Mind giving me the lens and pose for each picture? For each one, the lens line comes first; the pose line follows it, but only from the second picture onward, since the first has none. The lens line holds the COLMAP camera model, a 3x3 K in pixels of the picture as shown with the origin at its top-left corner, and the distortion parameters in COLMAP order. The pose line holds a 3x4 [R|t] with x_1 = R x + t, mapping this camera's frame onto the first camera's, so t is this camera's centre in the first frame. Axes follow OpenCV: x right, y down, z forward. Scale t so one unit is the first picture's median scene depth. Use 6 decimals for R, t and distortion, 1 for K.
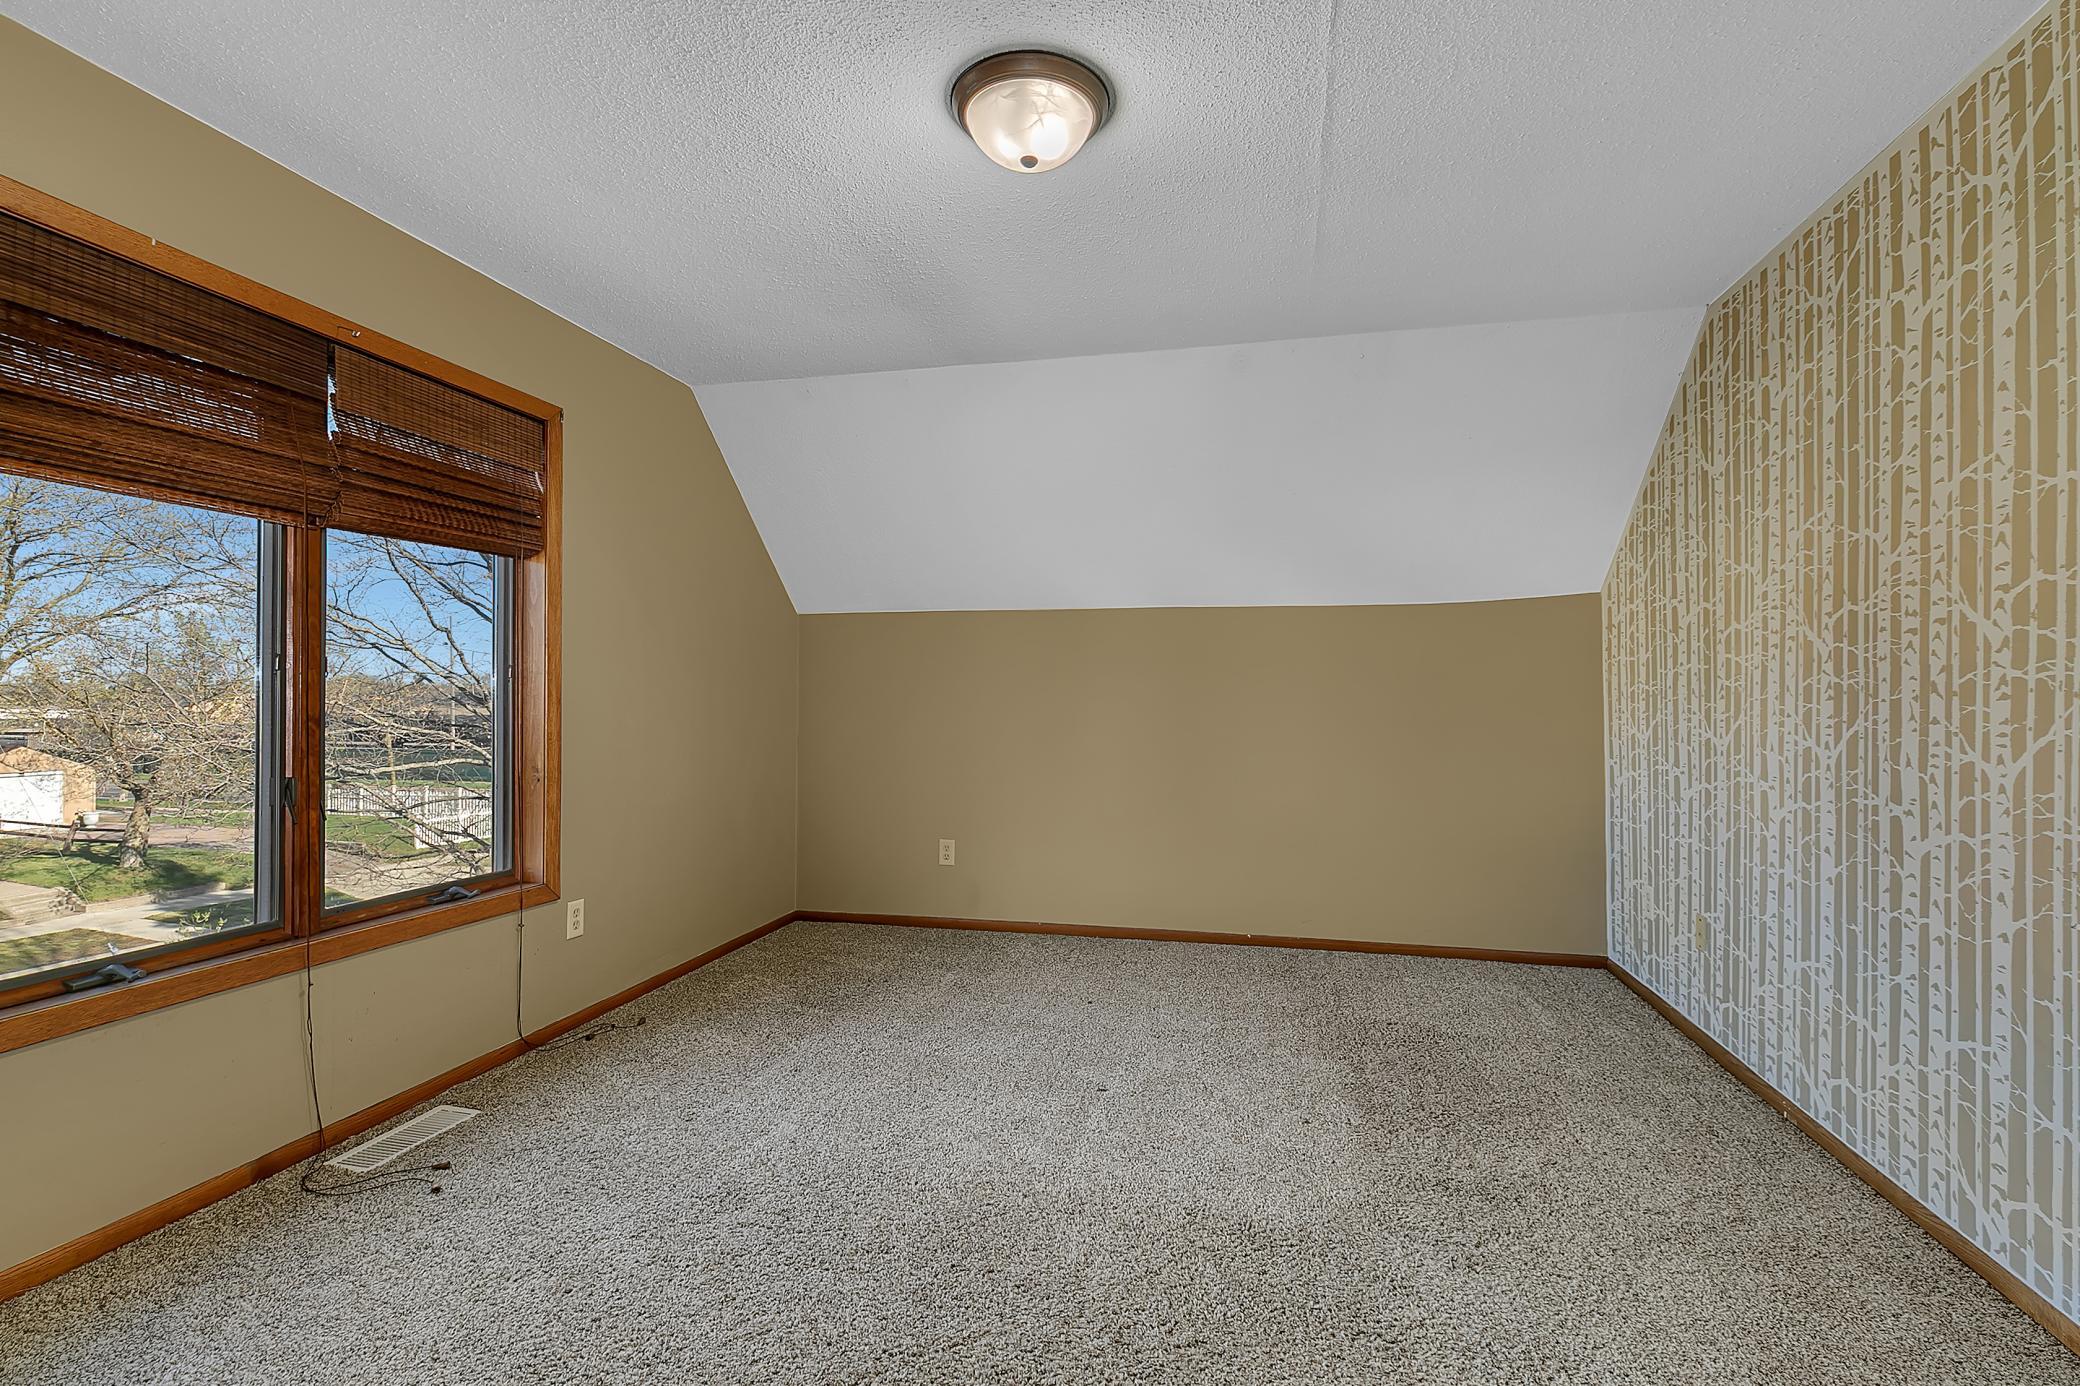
lens RADIAL K [[954.1, 0, 1040.0], [0, 954.1, 693.0], [0, 0, 1]] dist [0.006275, -0.000624]
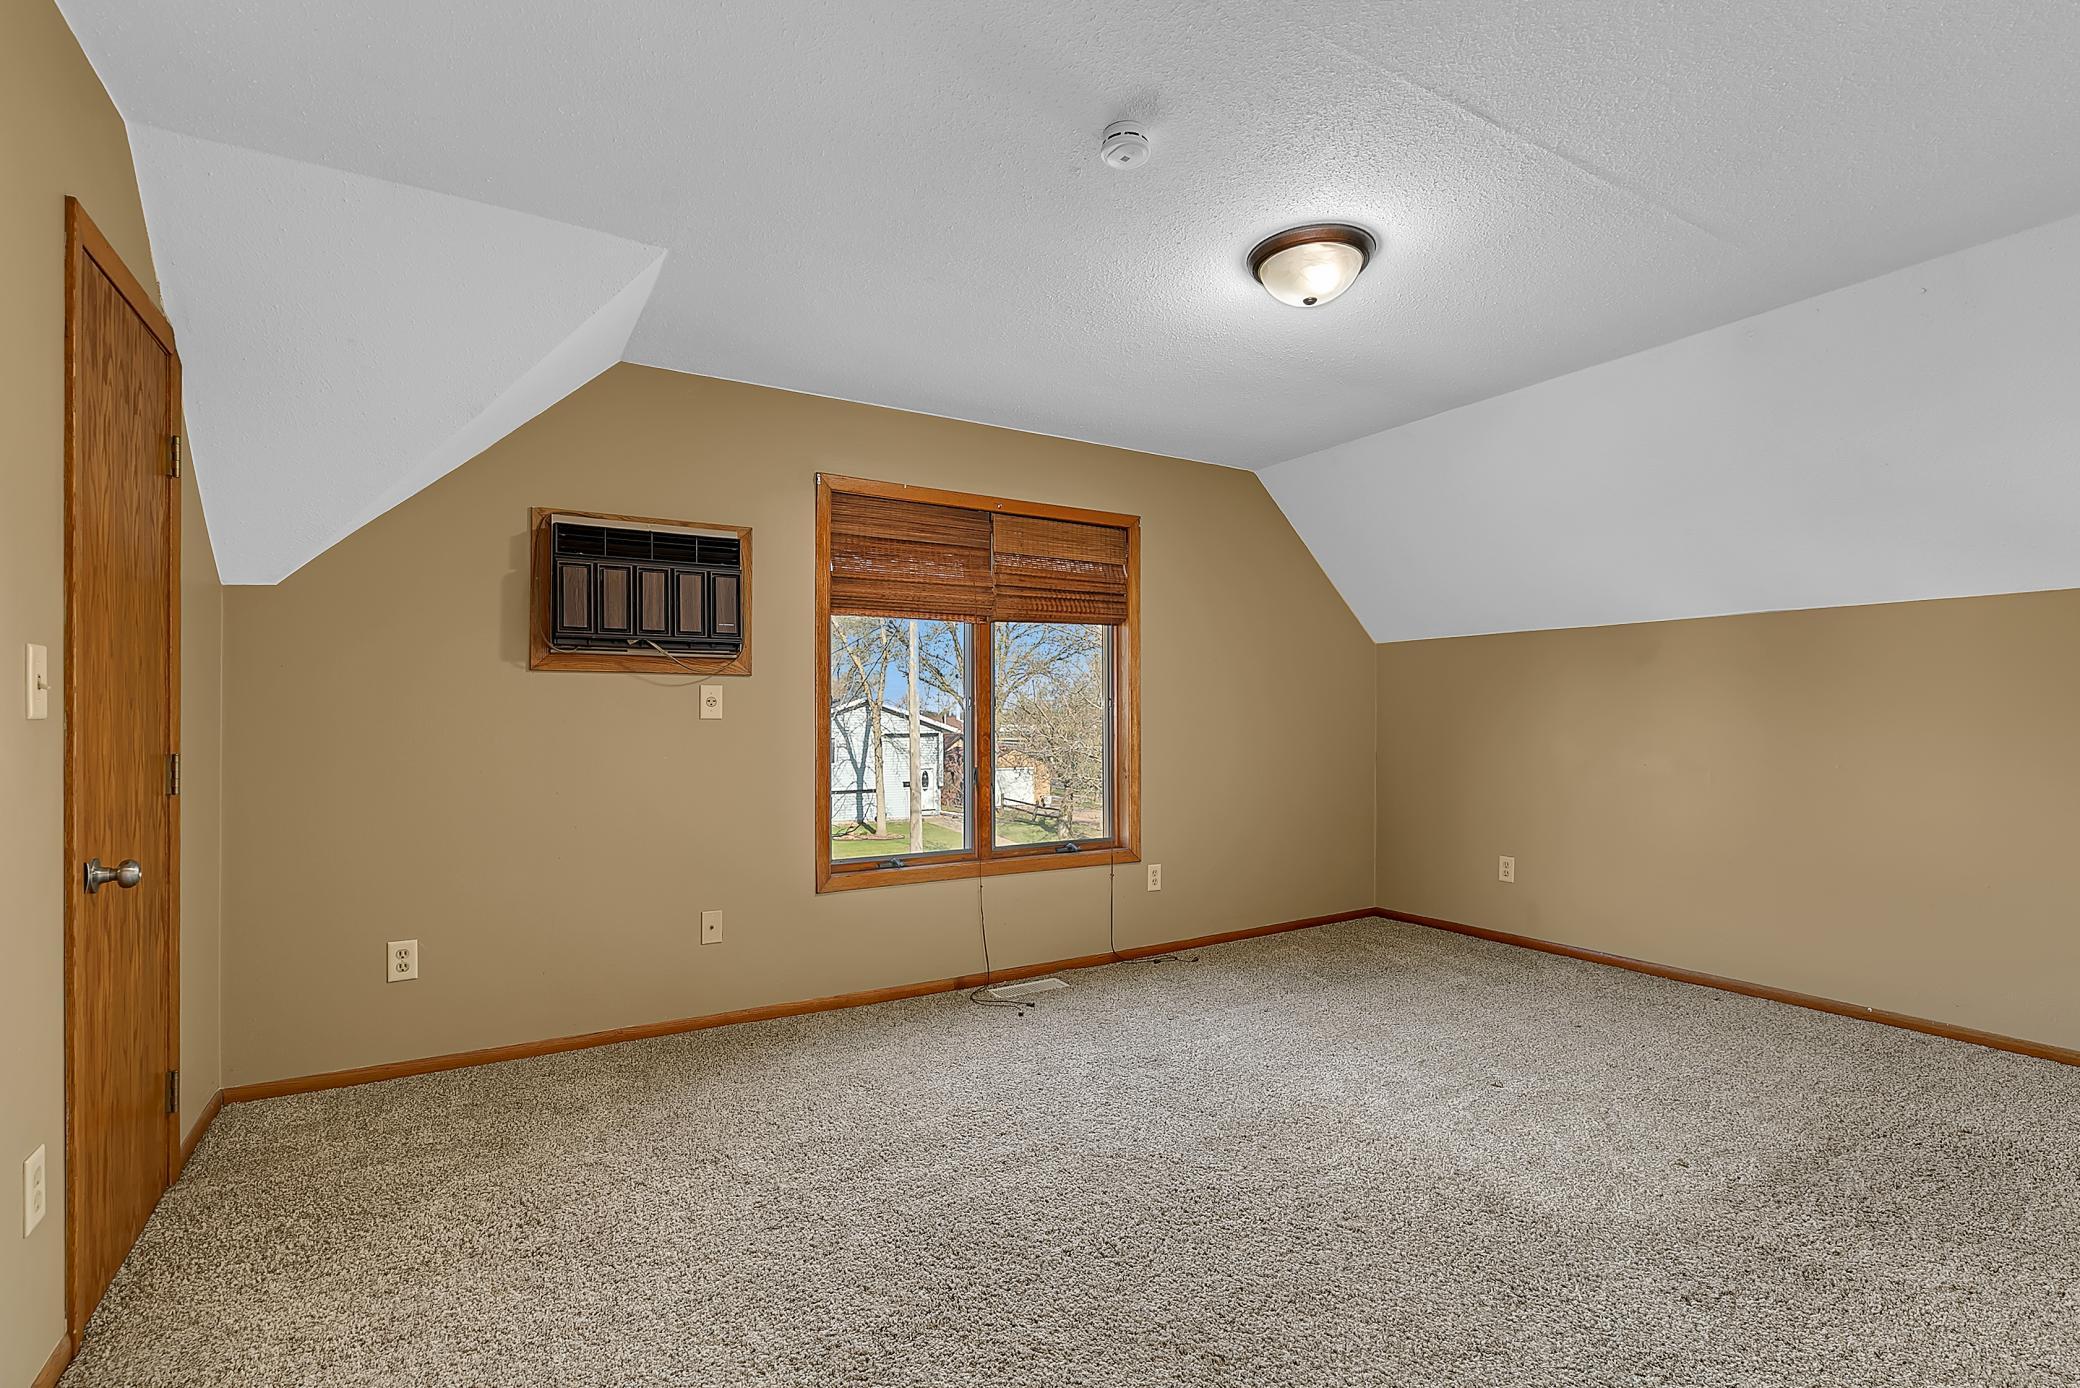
lens RADIAL K [[955.5, 0, 1049.6], [0, 955.5, 716.3], [0, 0, 1]] dist [0.004579, -0.000355]
pose [[0.701420, -0.004814, -0.712732, 0.421806], [0.009909, 0.999946, 0.002998, -0.006620], [0.712679, -0.009165, 0.701430, -0.095713]]
